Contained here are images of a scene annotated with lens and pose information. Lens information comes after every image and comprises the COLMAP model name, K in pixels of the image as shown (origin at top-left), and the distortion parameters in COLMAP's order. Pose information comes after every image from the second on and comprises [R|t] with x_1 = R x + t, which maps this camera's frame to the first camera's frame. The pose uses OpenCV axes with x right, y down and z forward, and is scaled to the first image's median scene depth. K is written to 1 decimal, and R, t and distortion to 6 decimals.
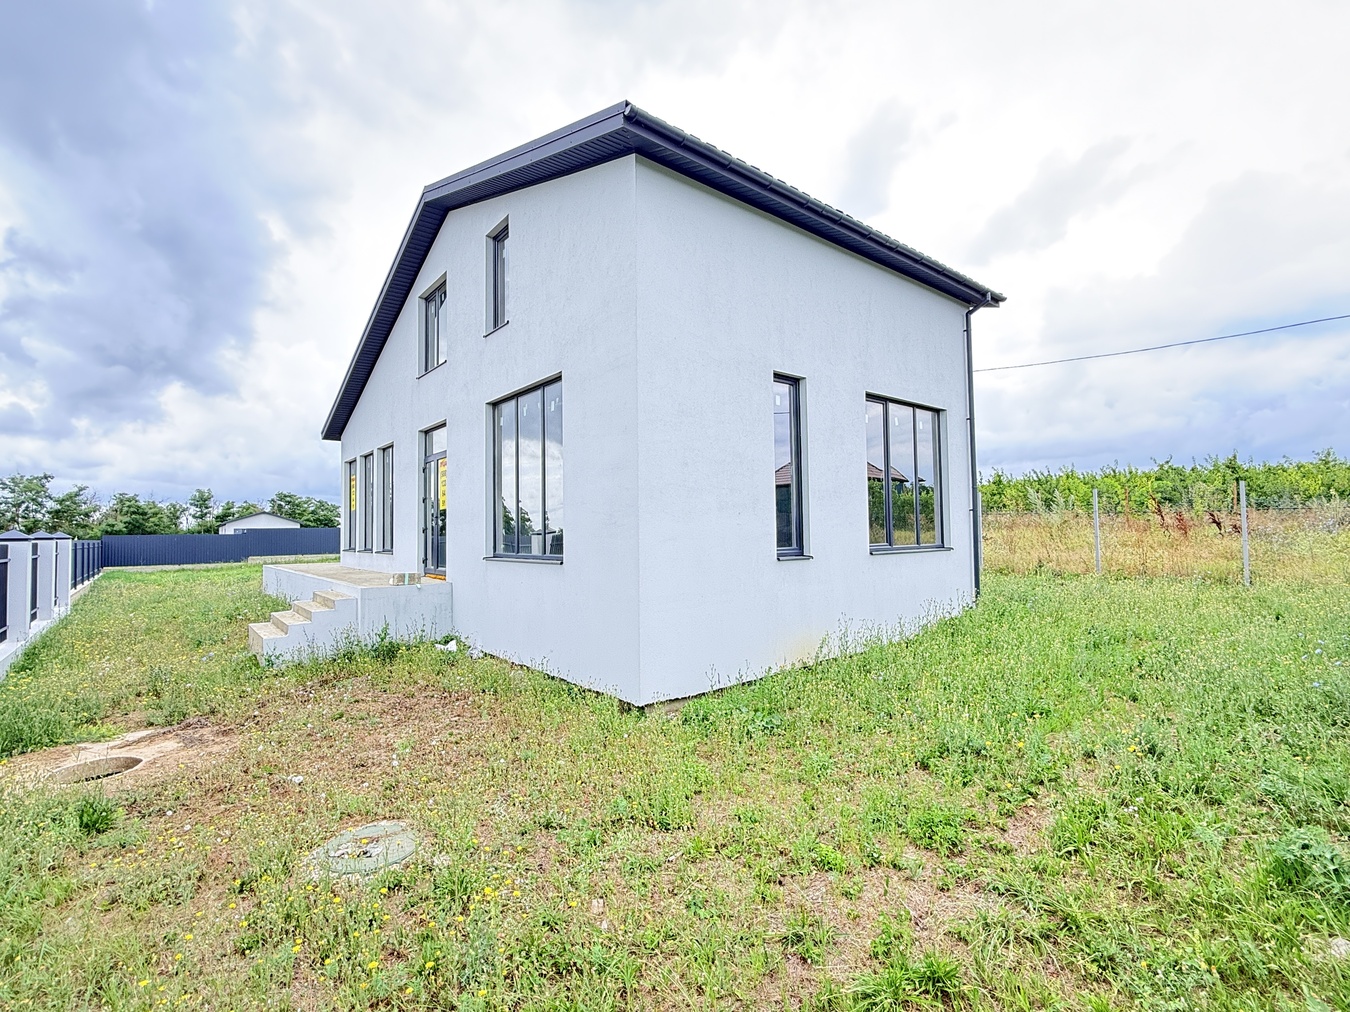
lens RADIAL K [[629.3, 0, 675.0], [0, 629.3, 506.0], [0, 0, 1]] dist [-0.000764, -0.000177]
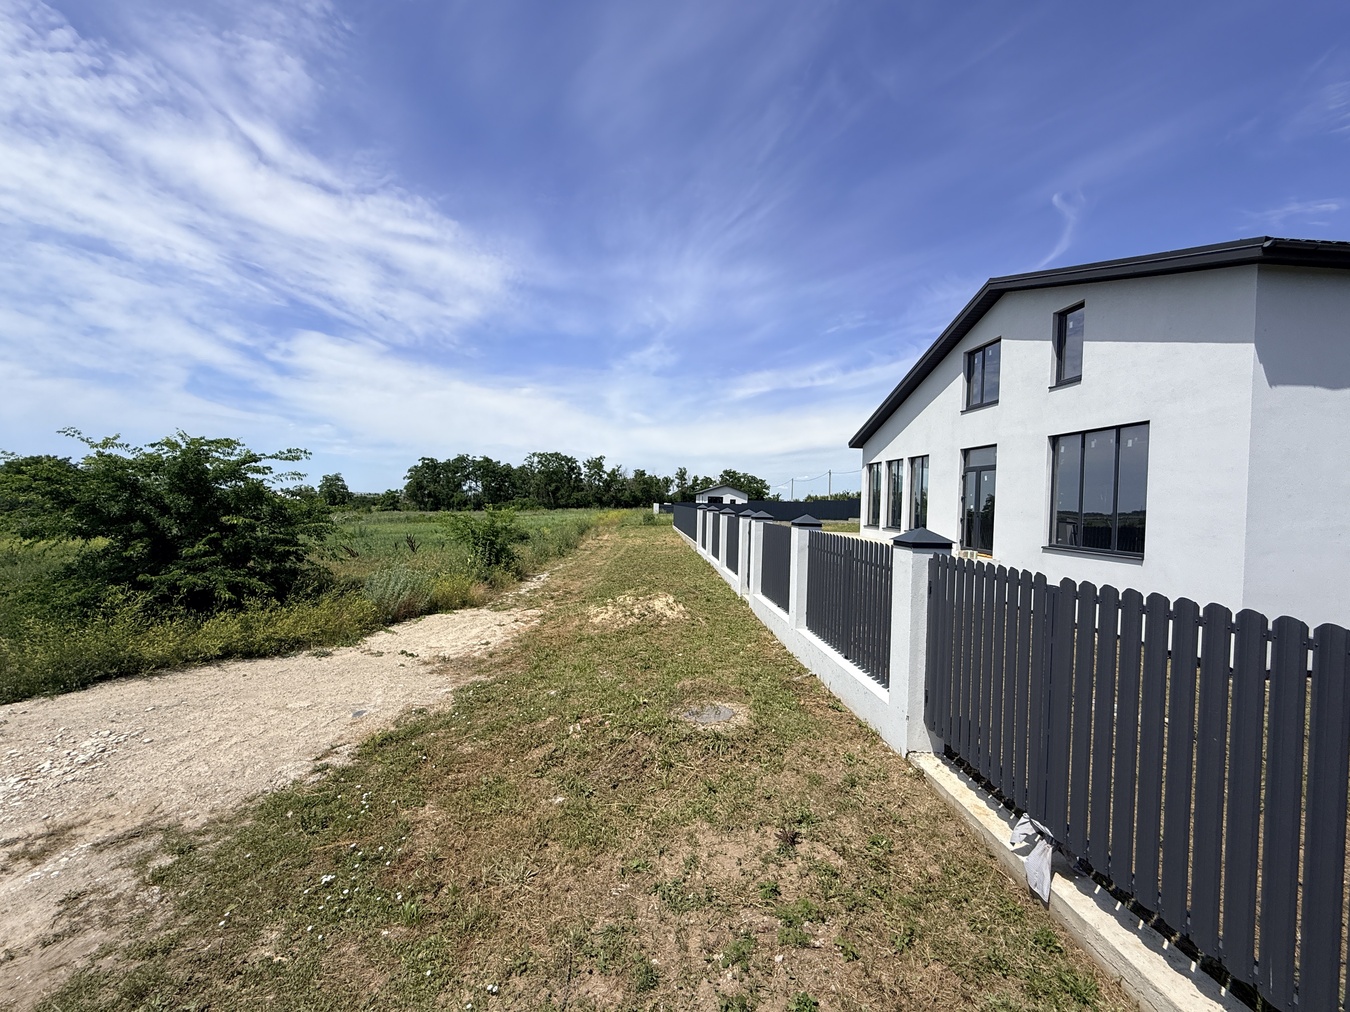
lens RADIAL K [[554.2, 0, 675.0], [0, 554.2, 506.0], [0, 0, 1]] dist [-0.000061, -0.000414]
pose [[0.812578, 0.044093, -0.581182, -0.195315], [-0.015871, 0.998439, 0.053560, -0.048200], [0.582636, -0.034297, 0.812009, -0.373025]]
